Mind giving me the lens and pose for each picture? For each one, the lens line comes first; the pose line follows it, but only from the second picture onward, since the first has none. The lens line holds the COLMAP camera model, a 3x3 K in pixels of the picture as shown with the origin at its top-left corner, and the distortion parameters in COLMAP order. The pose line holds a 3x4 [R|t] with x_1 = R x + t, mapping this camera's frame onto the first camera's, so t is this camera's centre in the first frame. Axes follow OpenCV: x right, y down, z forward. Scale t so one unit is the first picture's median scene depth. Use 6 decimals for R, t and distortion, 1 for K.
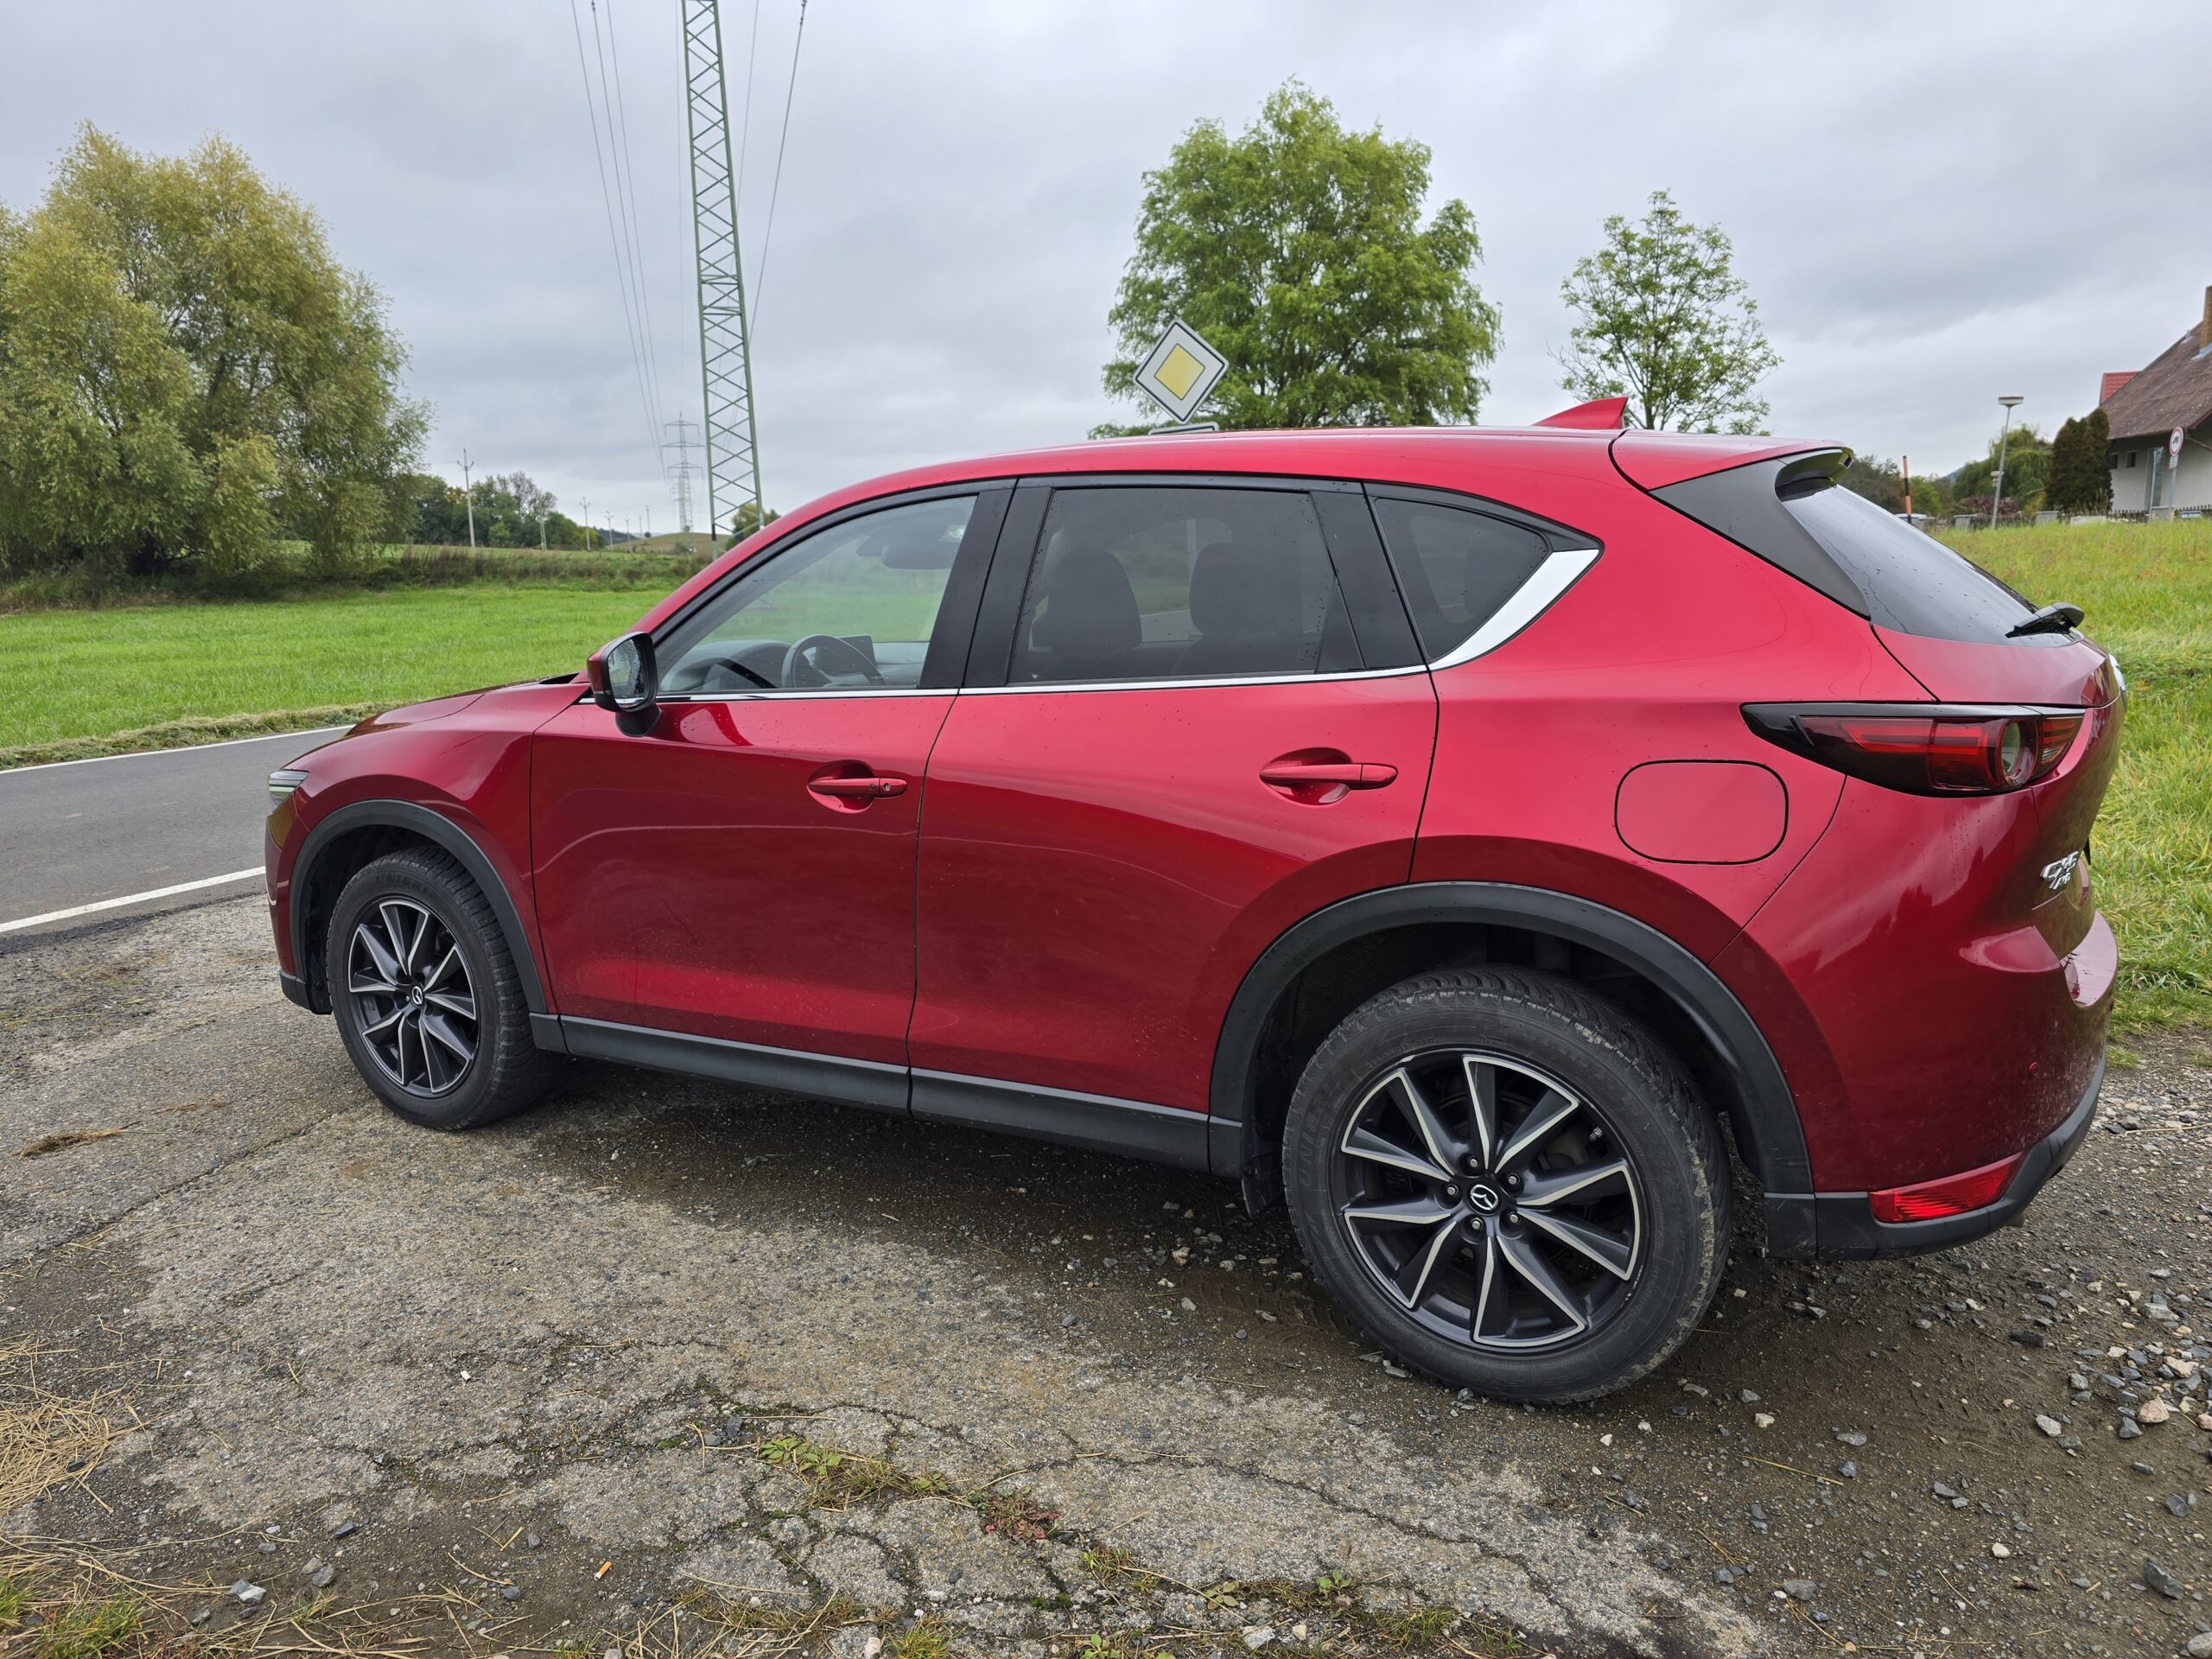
lens RADIAL K [[1484.3, 0, 1110.5], [0, 1484.3, 833.3], [0, 0, 1]] dist [0.056126, -0.043977]
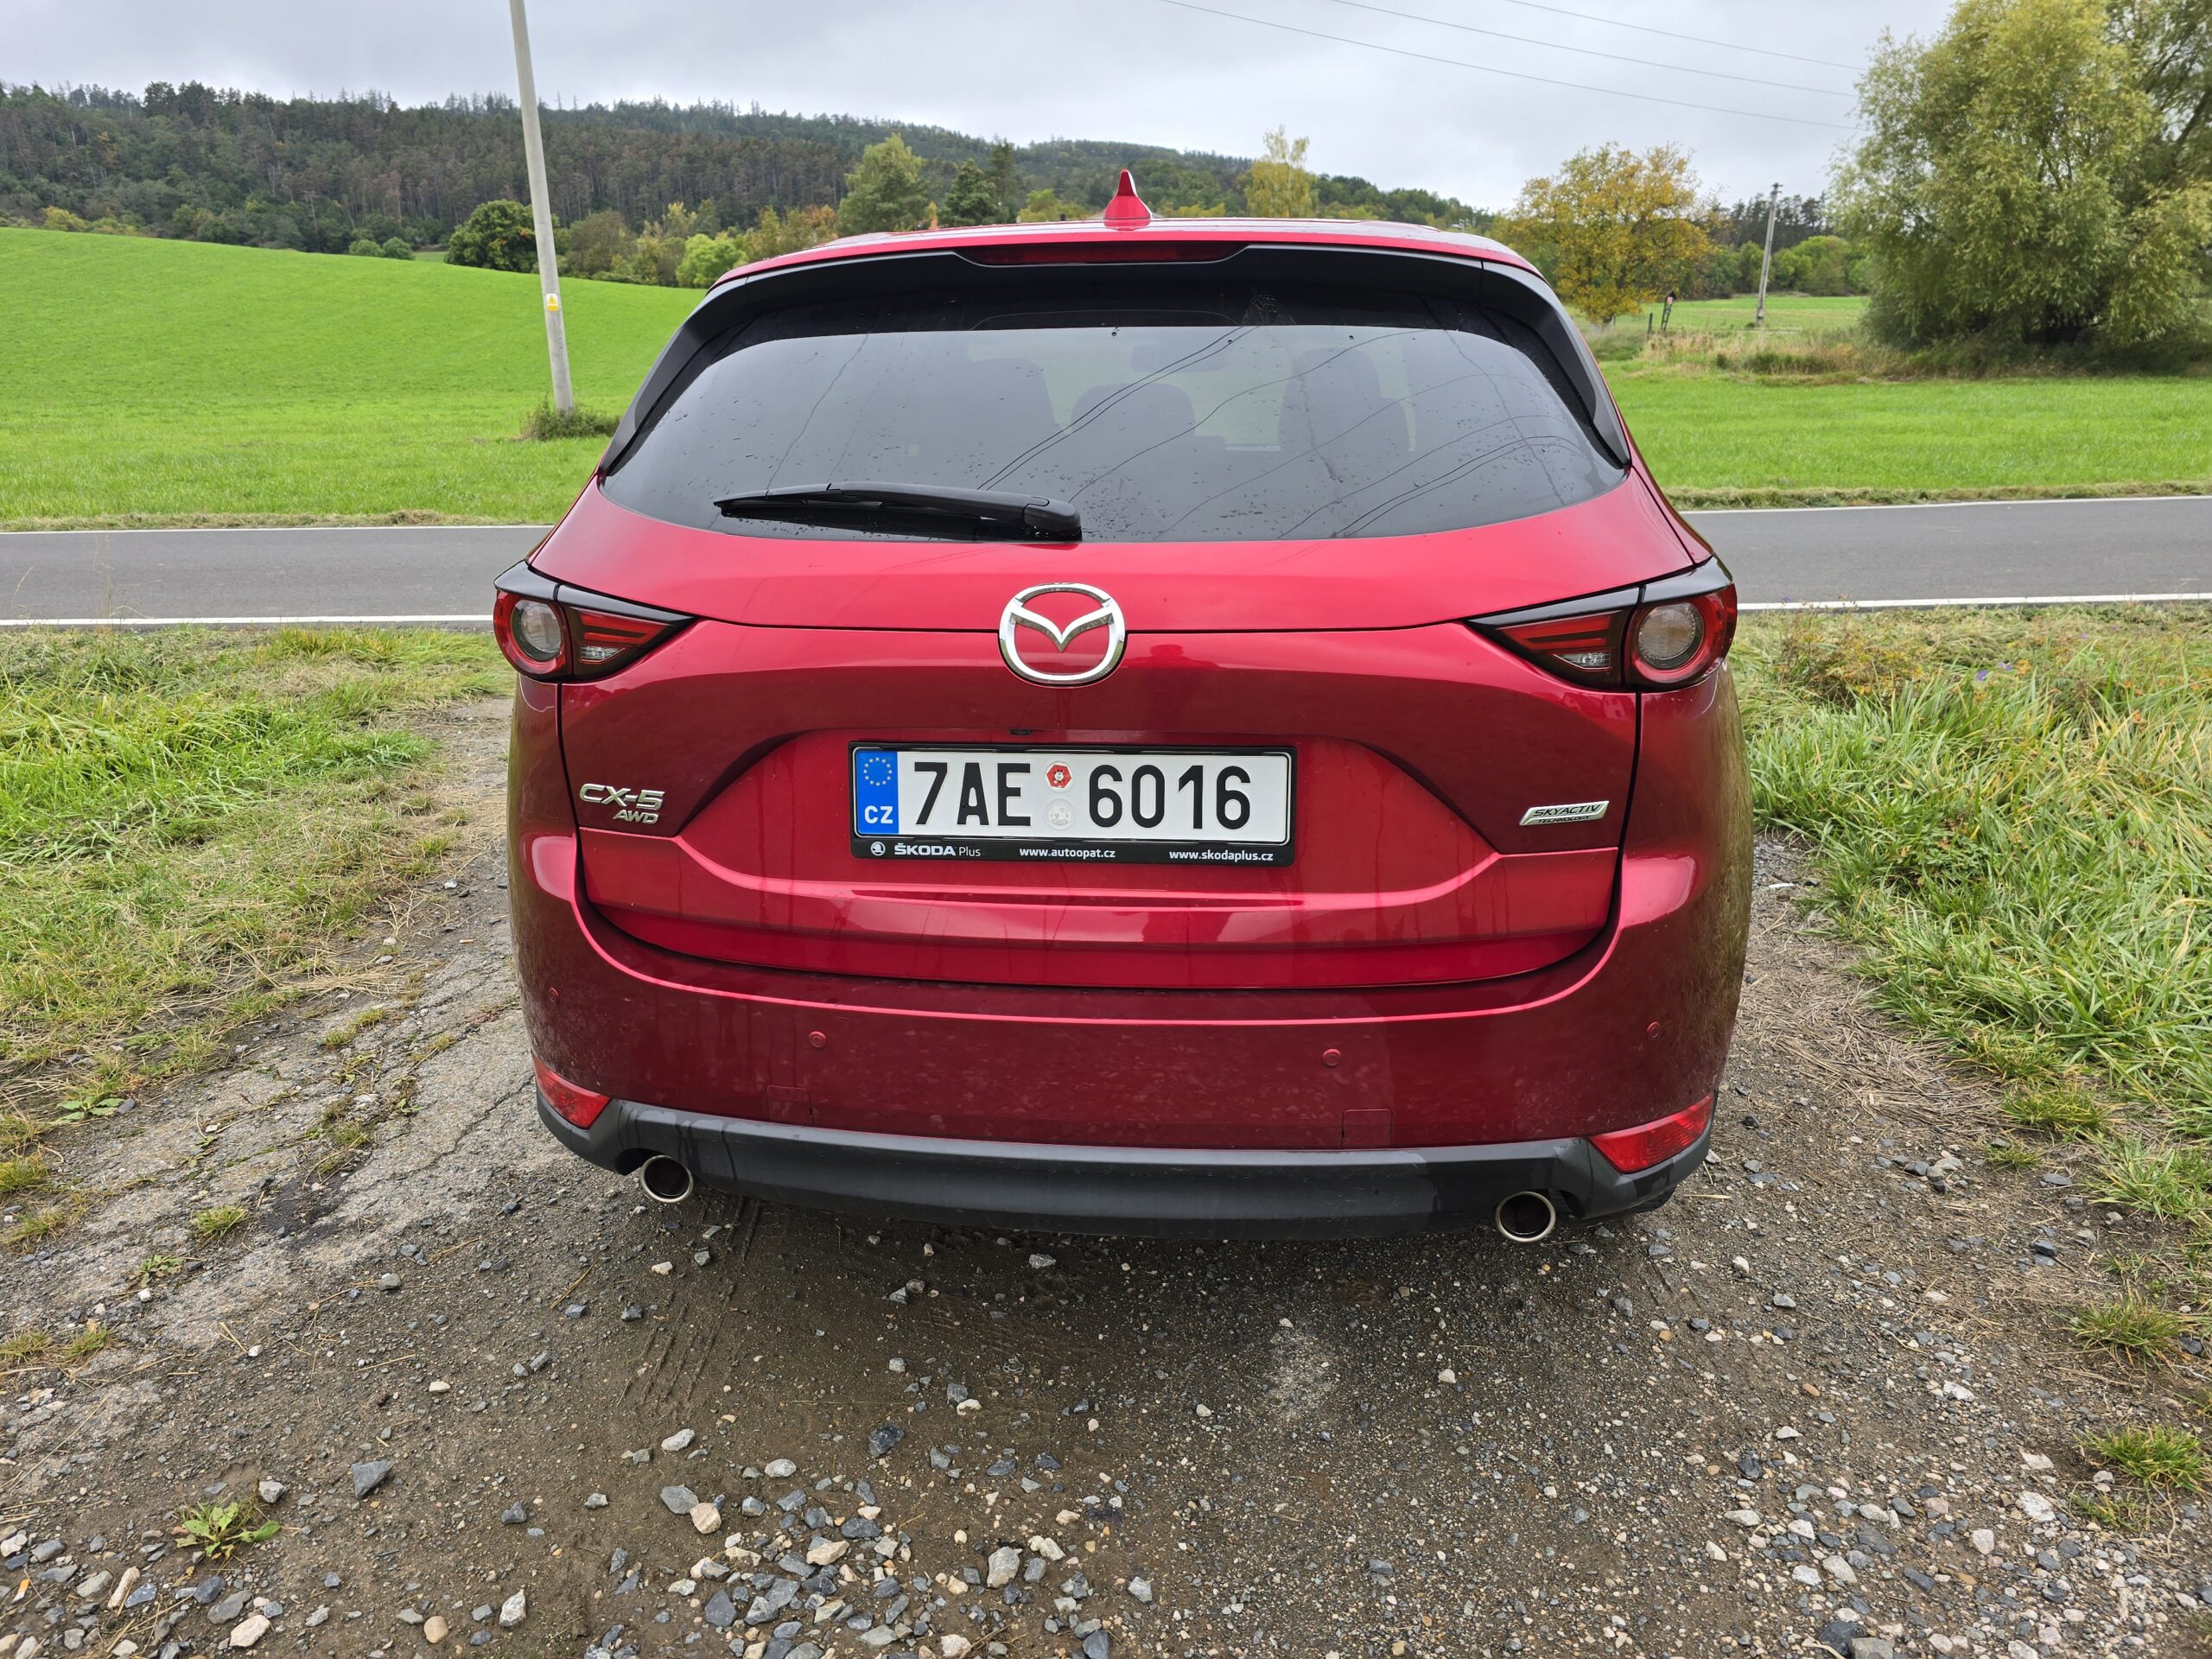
lens RADIAL K [[1490.9, 0, 1092.9], [0, 1490.9, 823.1], [0, 0, 1]] dist [0.055354, -0.042907]
pose [[0.383812, 0.289980, -0.876698, 0.073843], [-0.166251, 0.955599, 0.243294, -0.011970], [0.908322, 0.052373, 0.414980, 0.052241]]
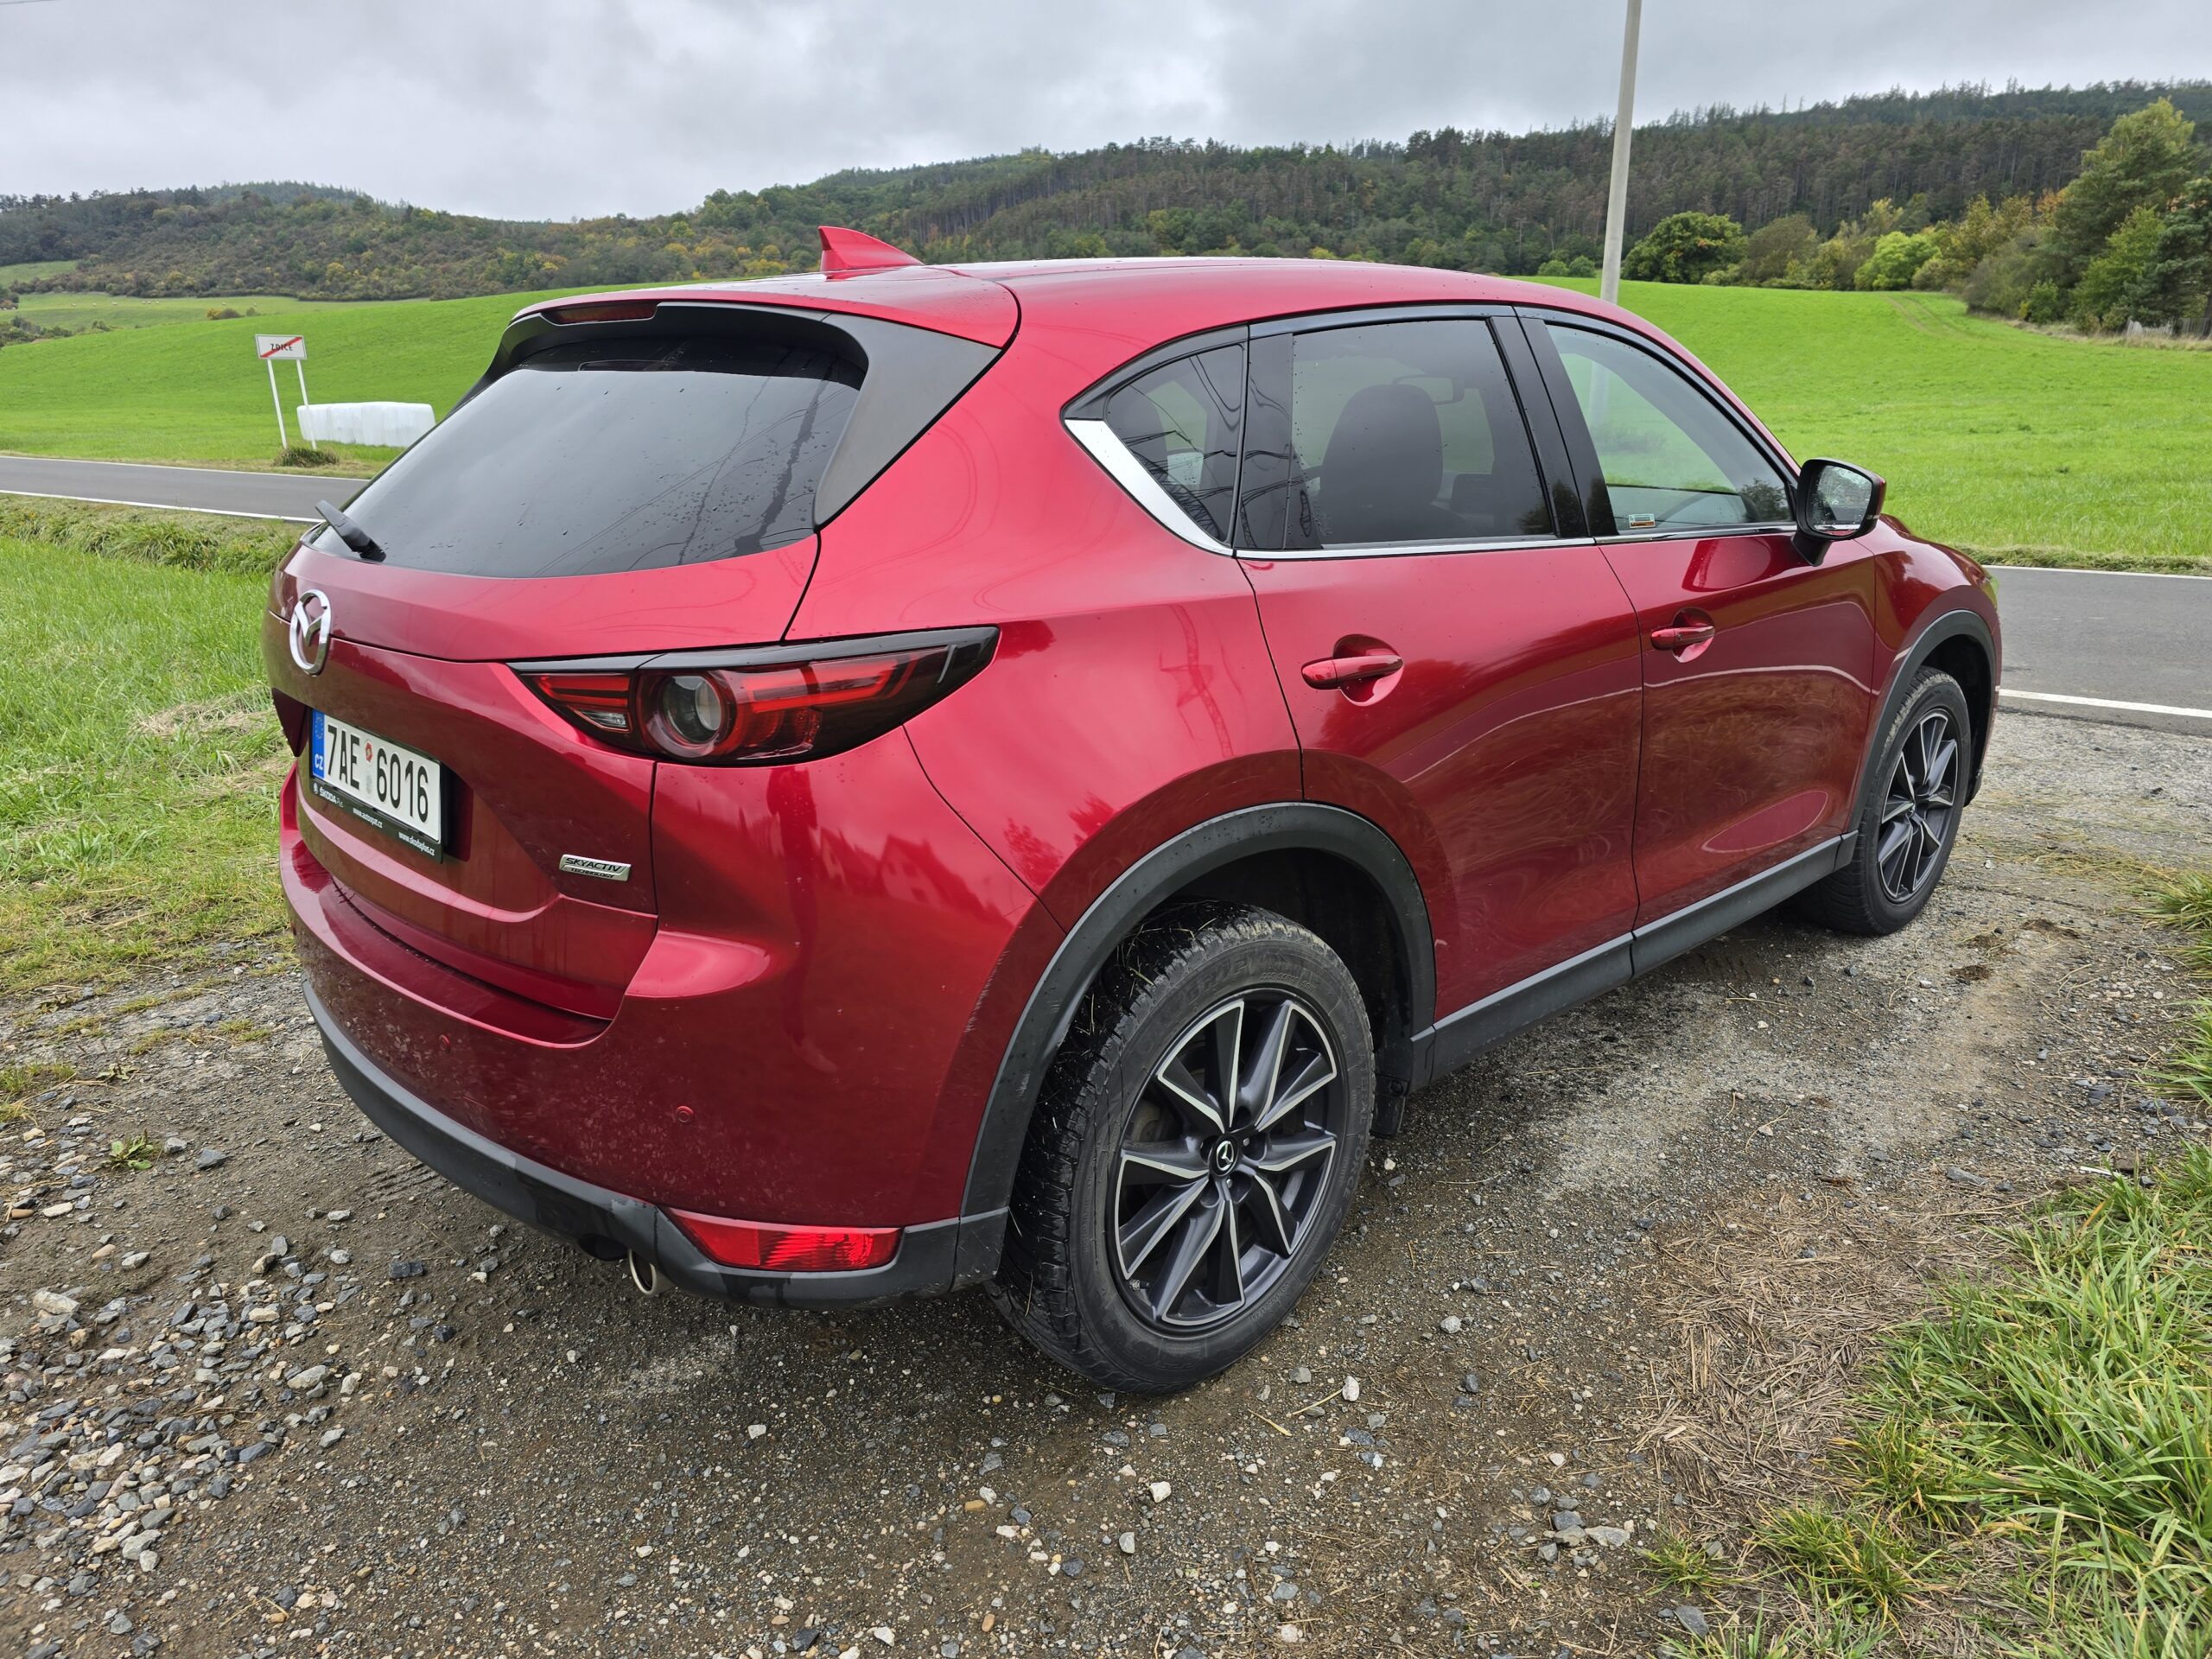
lens RADIAL K [[1484.3, 0, 1110.5], [0, 1484.3, 833.3], [0, 0, 1]] dist [0.056126, -0.043977]
pose [[-0.301909, 0.299564, -0.905048, 0.075213], [-0.157076, 0.920742, 0.357156, -0.021798], [0.940308, 0.249990, -0.230926, 0.101873]]
